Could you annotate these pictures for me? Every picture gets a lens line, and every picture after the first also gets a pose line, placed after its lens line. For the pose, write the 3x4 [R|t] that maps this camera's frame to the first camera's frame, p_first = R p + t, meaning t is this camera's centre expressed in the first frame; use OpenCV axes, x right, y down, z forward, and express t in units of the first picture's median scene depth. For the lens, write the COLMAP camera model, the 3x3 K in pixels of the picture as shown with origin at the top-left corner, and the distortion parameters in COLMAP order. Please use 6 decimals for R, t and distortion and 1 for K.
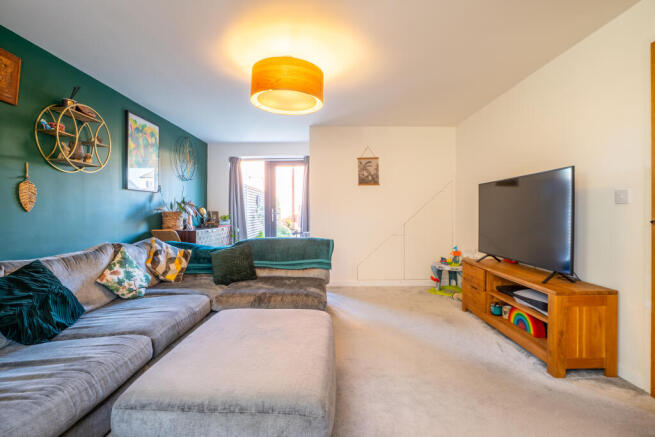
lens RADIAL K [[304.4, 0, 323.6], [0, 304.4, 215.8], [0, 0, 1]] dist [-0.073915, 0.029099]
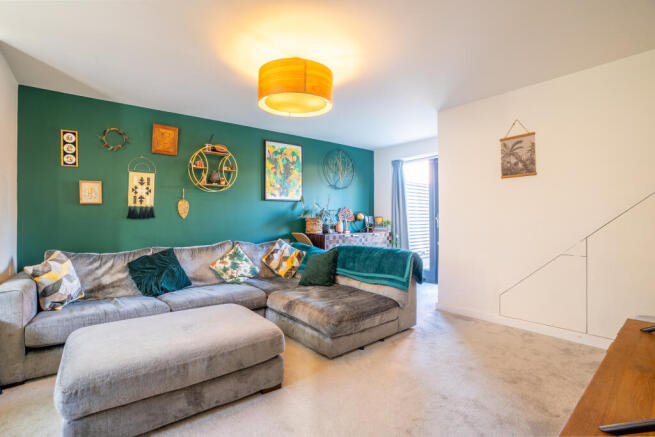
lens RADIAL K [[304.4, 0, 323.6], [0, 304.4, 215.8], [0, 0, 1]] dist [-0.073915, 0.029099]
pose [[0.636970, -0.007817, -0.770849, 0.502074], [-0.003303, 0.999912, -0.012869, -0.006328], [0.770881, 0.010743, 0.636888, 0.339053]]
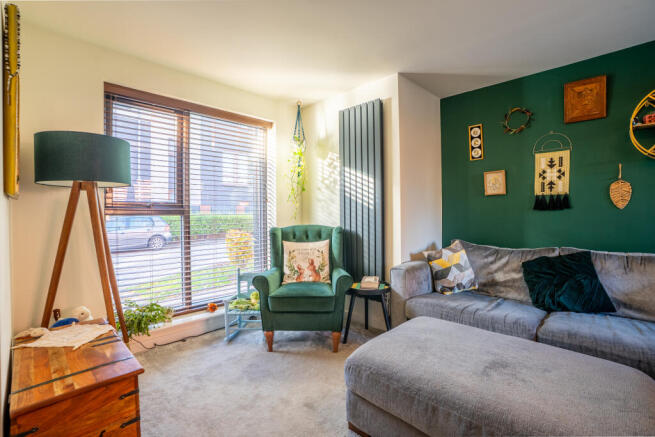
lens RADIAL K [[304.4, 0, 323.6], [0, 304.4, 215.8], [0, 0, 1]] dist [-0.073915, 0.029099]
pose [[-0.691384, 0.013465, -0.722362, 0.338616], [0.004133, 0.999884, 0.014683, -0.005805], [0.722476, 0.007166, -0.691359, 0.604284]]
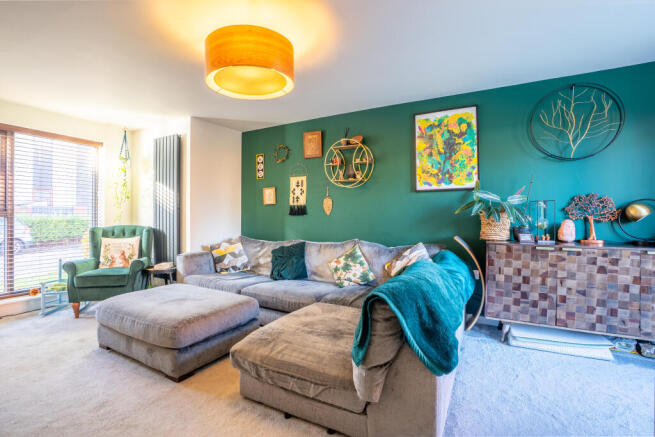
lens RADIAL K [[304.4, 0, 323.6], [0, 304.4, 215.8], [0, 0, 1]] dist [-0.073915, 0.029099]
pose [[-0.463181, 0.000162, -0.886264, 0.379768], [-0.006377, 0.999973, 0.003516, -0.010424], [0.886241, 0.007280, -0.463168, 1.155021]]
